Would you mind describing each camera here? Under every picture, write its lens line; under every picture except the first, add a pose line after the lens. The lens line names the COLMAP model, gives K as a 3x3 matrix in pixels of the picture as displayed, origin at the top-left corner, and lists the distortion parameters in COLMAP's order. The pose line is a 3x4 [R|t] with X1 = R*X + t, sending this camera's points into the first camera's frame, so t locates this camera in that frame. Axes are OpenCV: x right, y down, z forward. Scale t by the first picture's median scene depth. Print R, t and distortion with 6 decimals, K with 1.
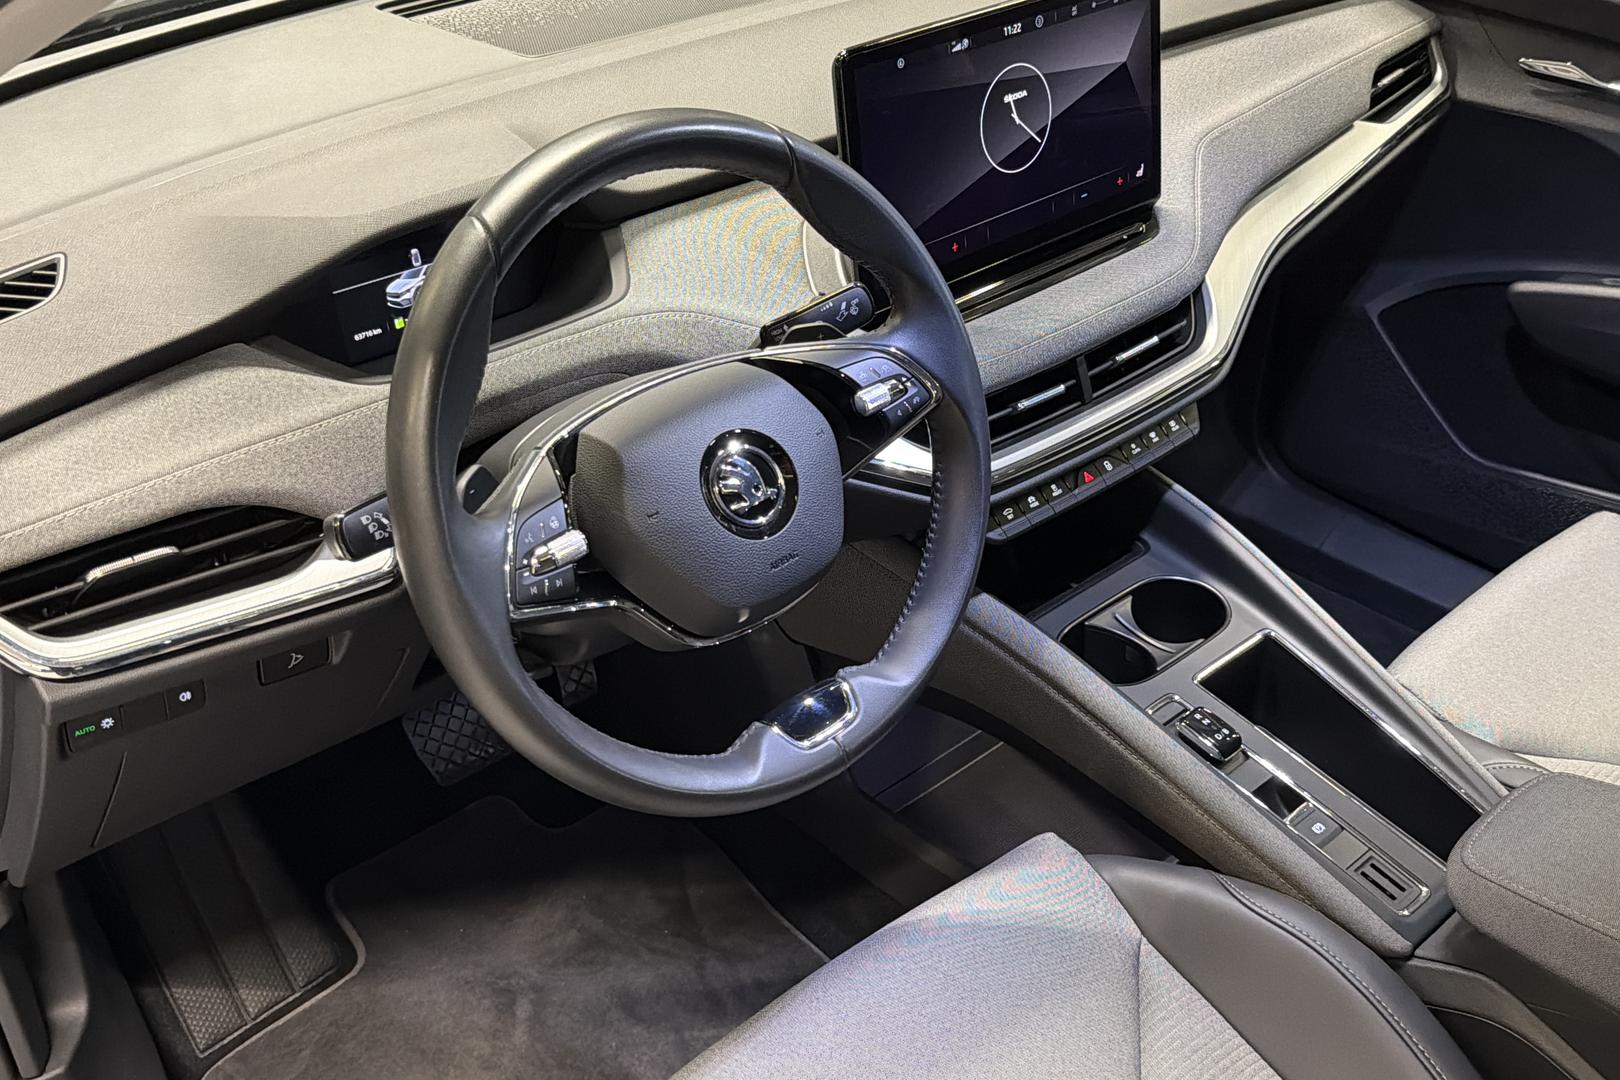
lens RADIAL K [[1624.2, 0, 810.0], [0, 1624.2, 540.0], [0, 0, 1]] dist [0.114883, 0.001747]
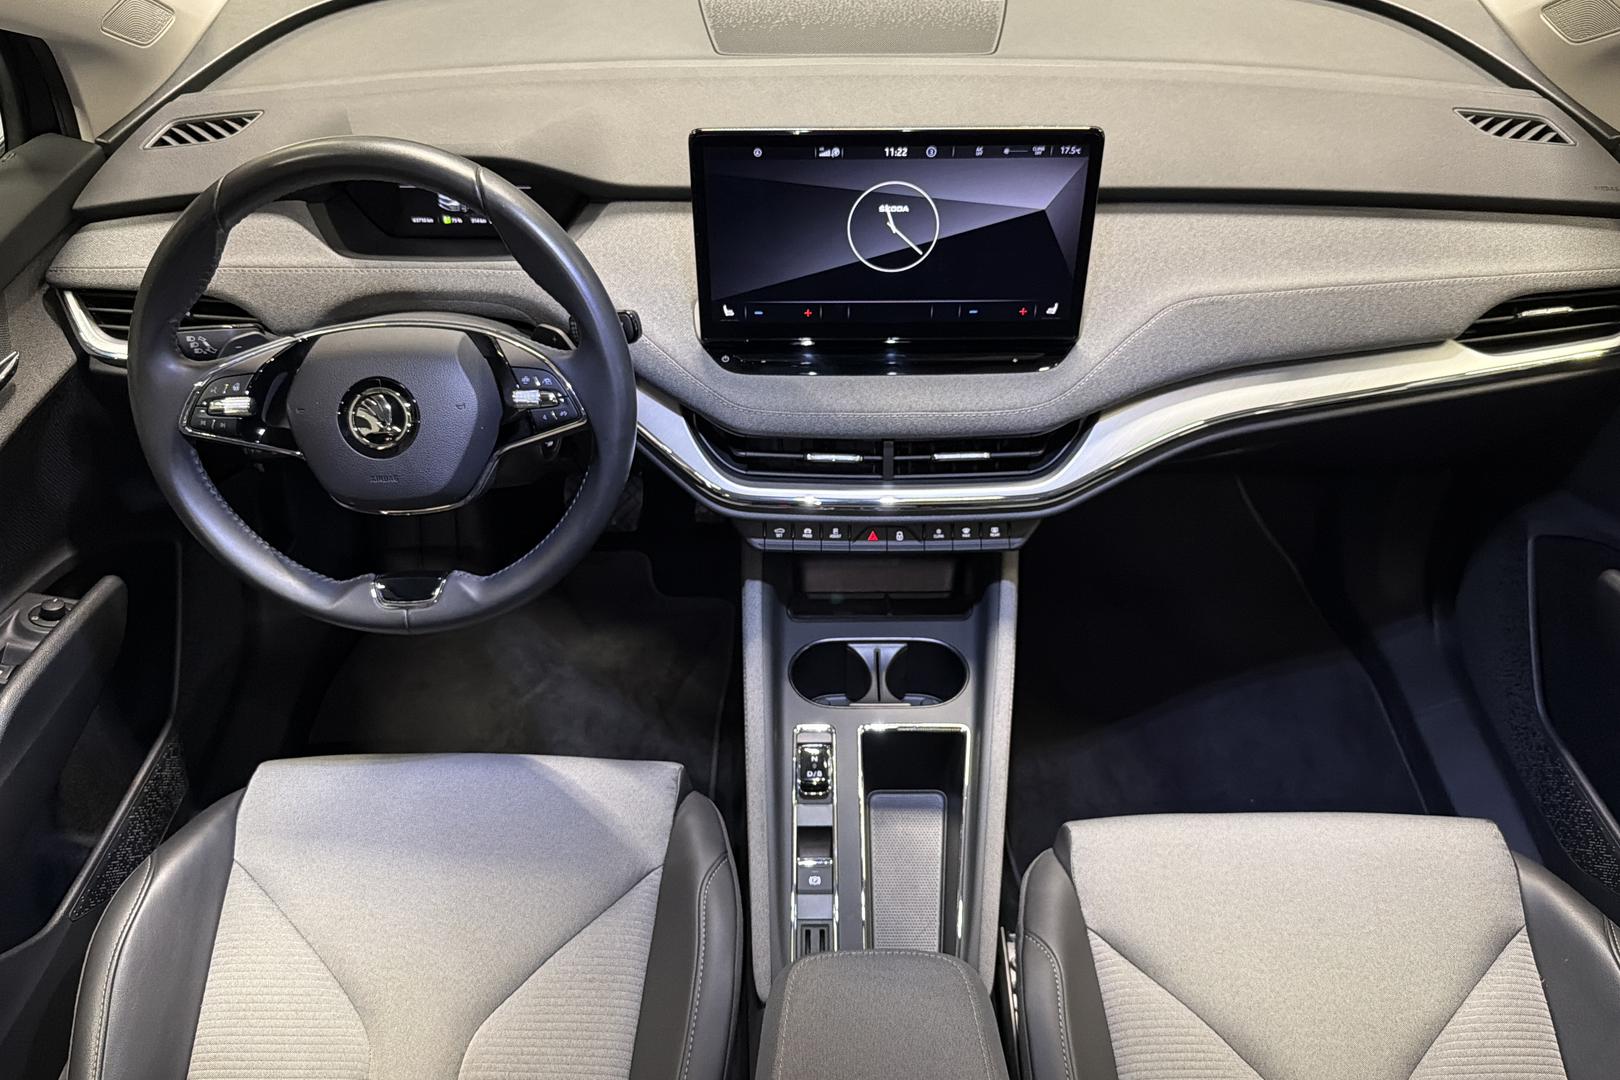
lens RADIAL K [[1229.7, 0, 810.0], [0, 1229.7, 540.0], [0, 0, 1]] dist [0.110684, -0.167485]
pose [[0.739261, 0.459821, -0.491993, 0.607260], [-0.366756, 0.887646, 0.278520, -0.282401], [0.564785, -0.025458, 0.824845, 0.248271]]
